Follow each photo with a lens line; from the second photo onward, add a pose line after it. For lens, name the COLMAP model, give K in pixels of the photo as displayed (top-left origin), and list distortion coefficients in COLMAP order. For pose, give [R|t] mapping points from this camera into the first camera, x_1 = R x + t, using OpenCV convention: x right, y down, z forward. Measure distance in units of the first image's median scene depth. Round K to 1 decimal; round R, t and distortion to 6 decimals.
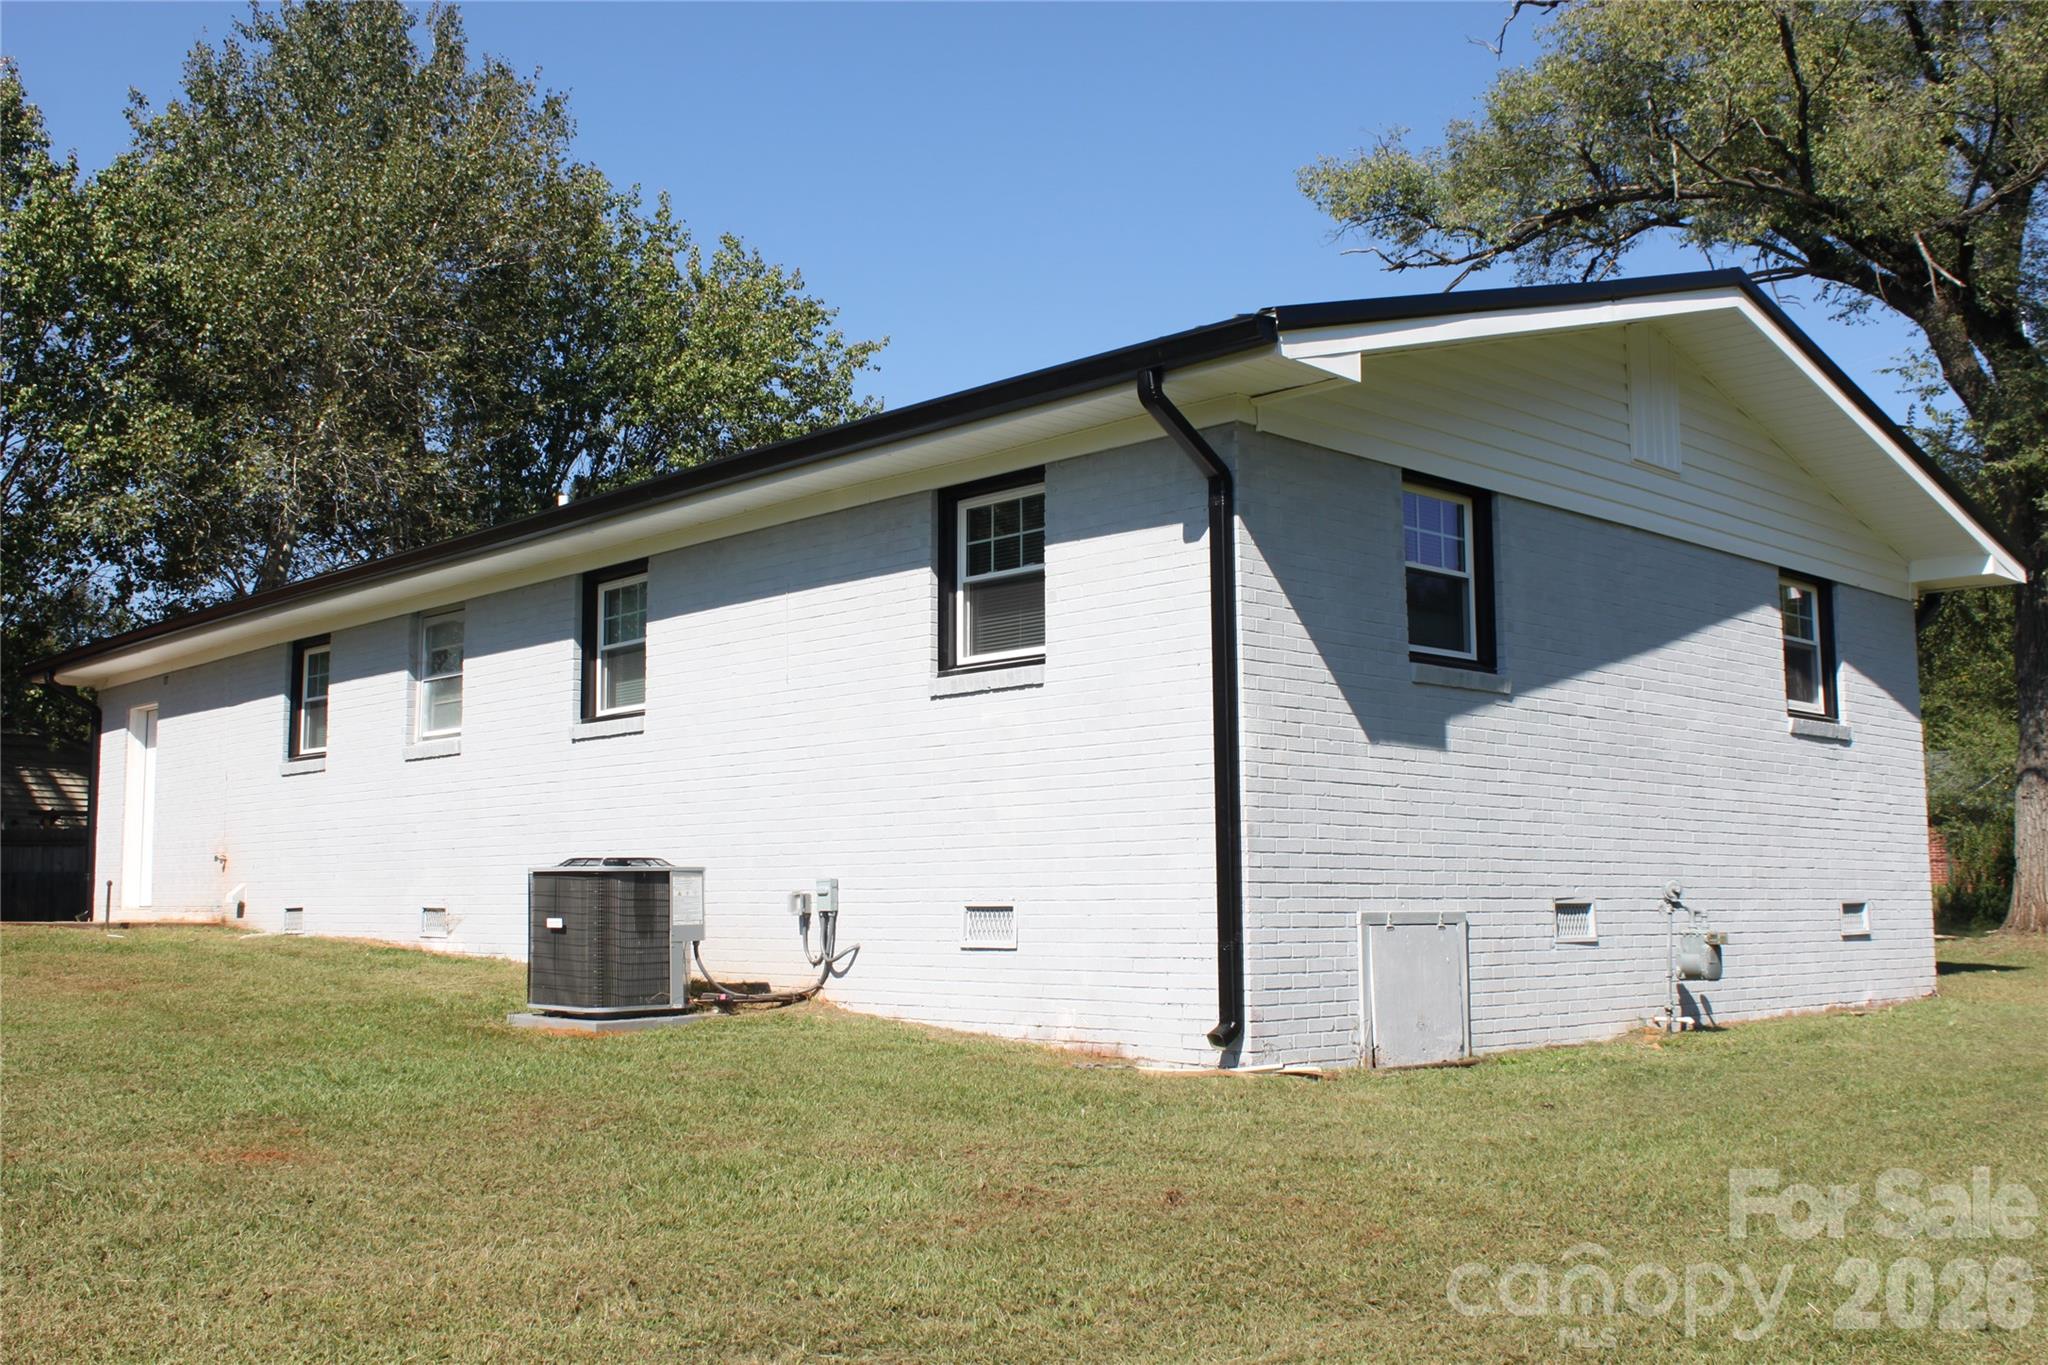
lens RADIAL K [[1953.8, 0, 1033.0], [0, 1953.8, 682.4], [0, 0, 1]] dist [-0.074018, 0.000000]
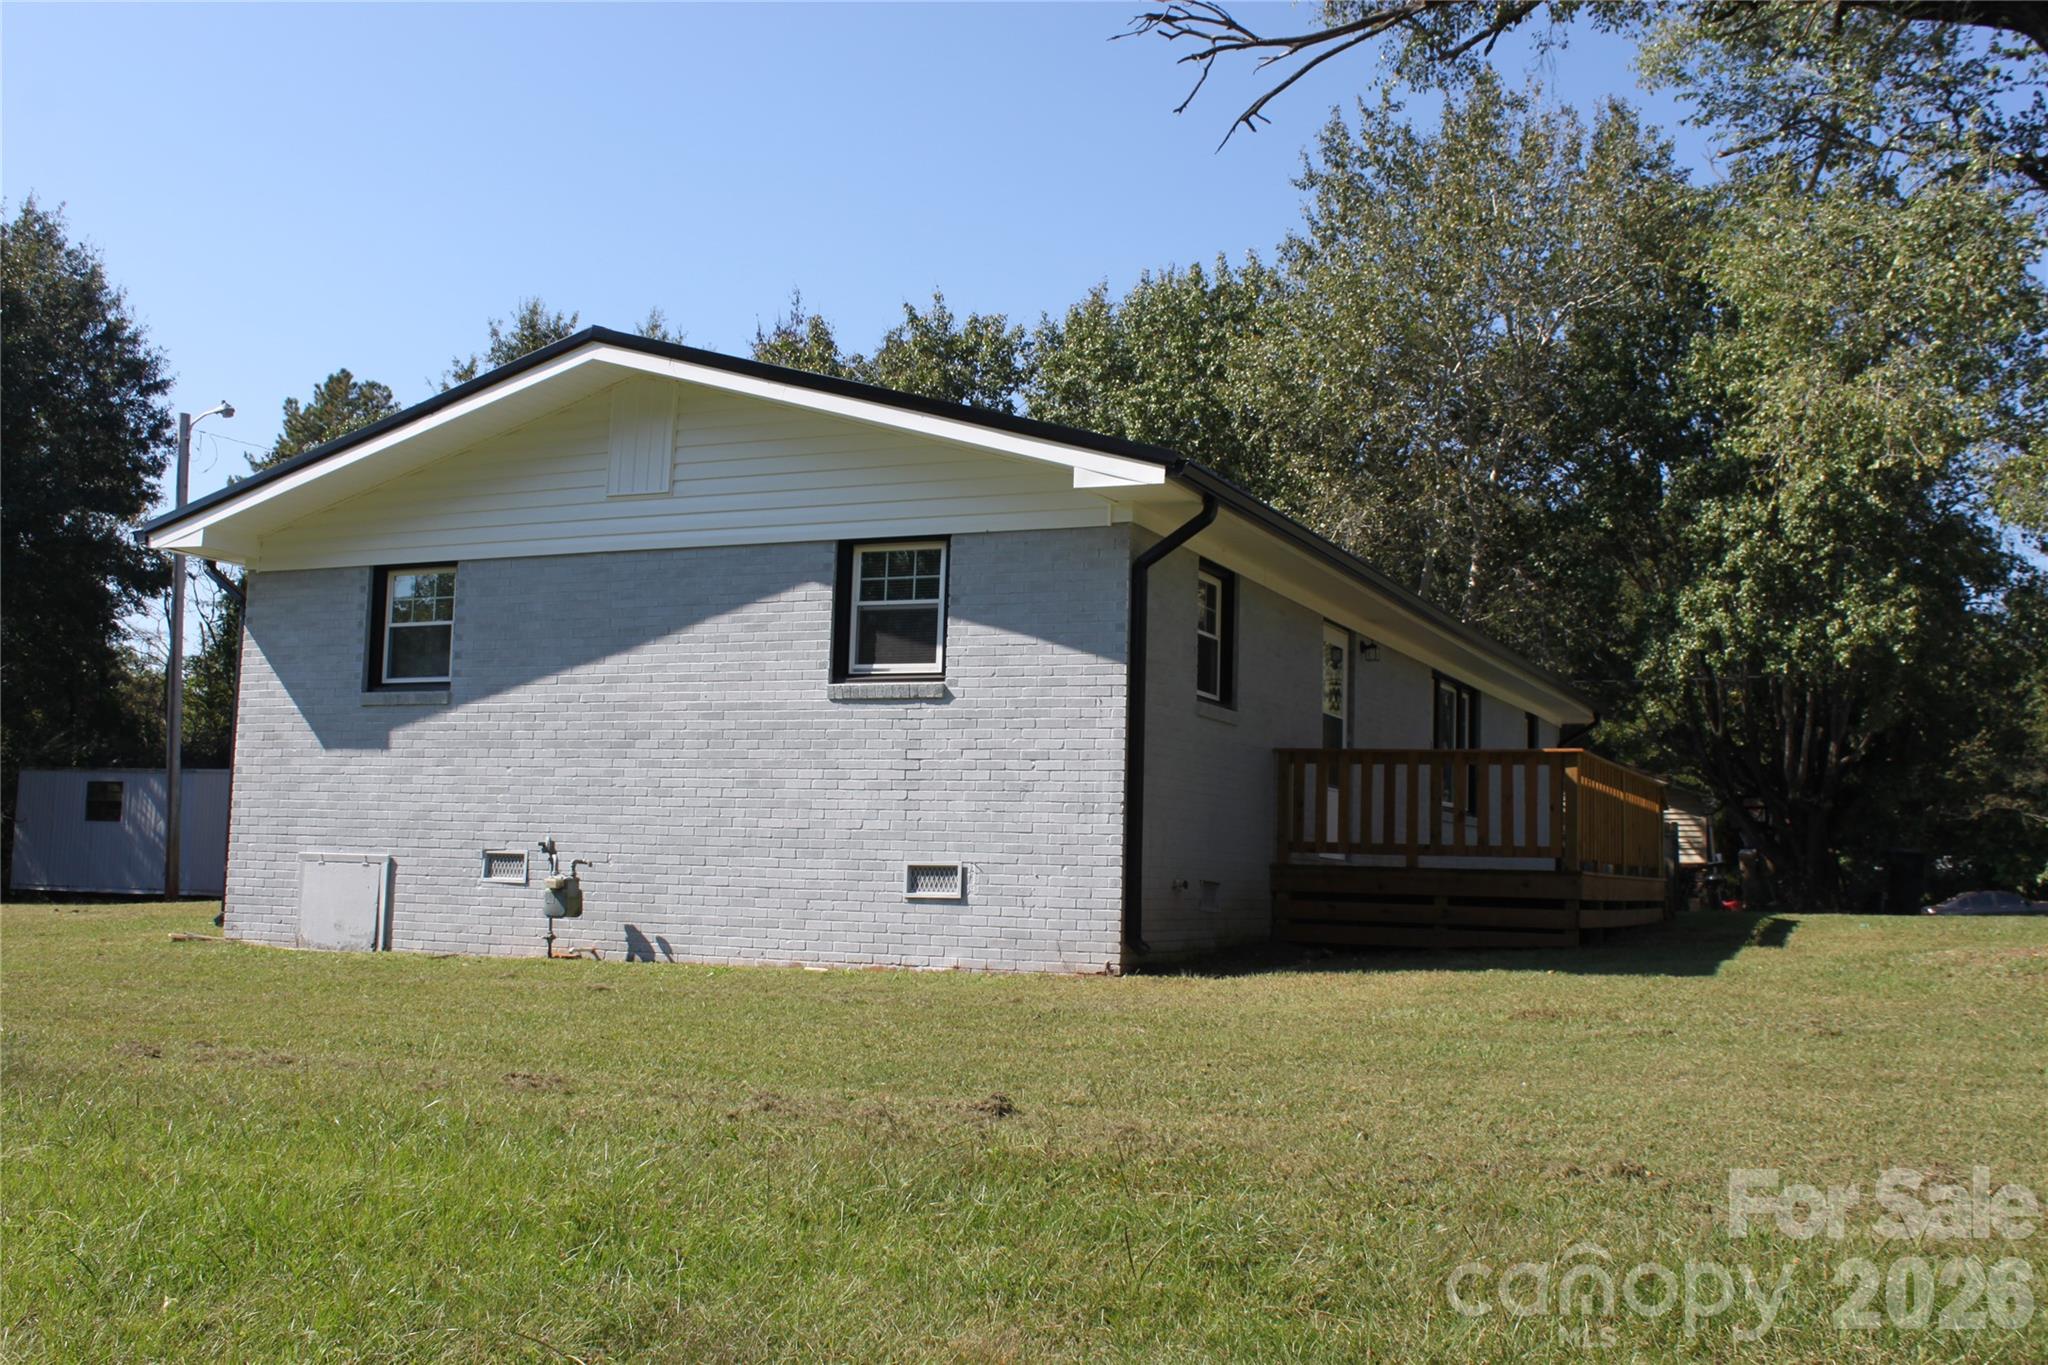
lens RADIAL K [[1953.8, 0, 1016.2], [0, 1953.8, 698.8], [0, 0, 1]] dist [-0.074018, 0.000000]
pose [[0.384165, -0.076767, -0.920068, 1.742318], [0.077509, 0.995701, -0.050715, 0.108568], [0.920005, -0.051830, 0.388463, 0.853803]]
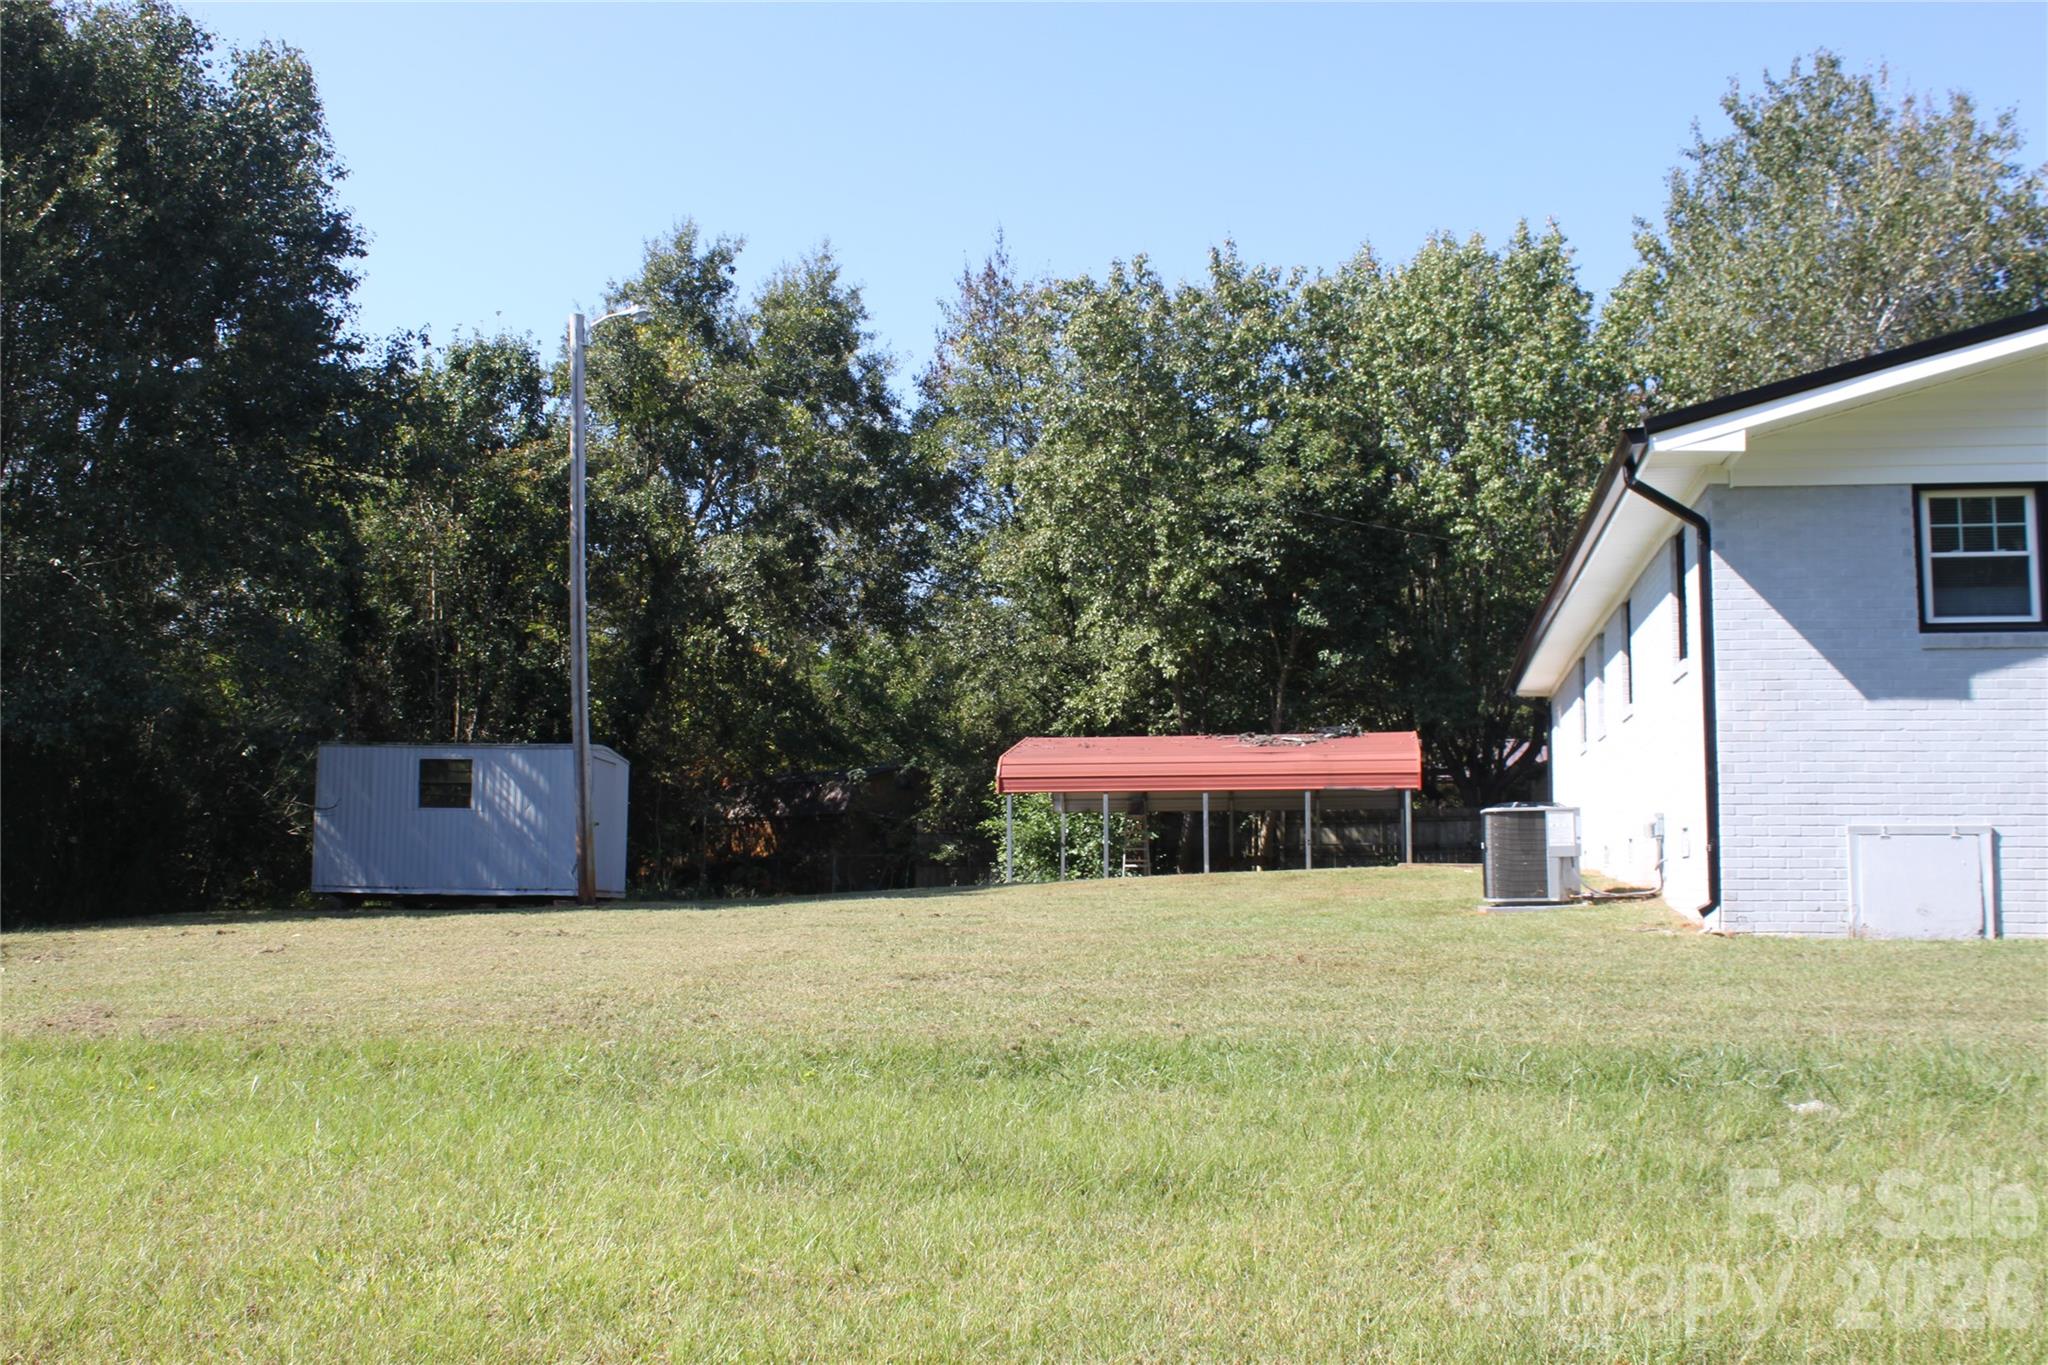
lens RADIAL K [[1953.8, 0, 1029.4], [0, 1953.8, 675.9], [0, 0, 1]] dist [-0.074018, 0.000000]
pose [[0.579740, -0.077800, -0.811078, 0.856452], [0.080285, 0.996041, -0.038157, 0.018393], [0.810836, -0.042996, 0.583692, -0.219031]]
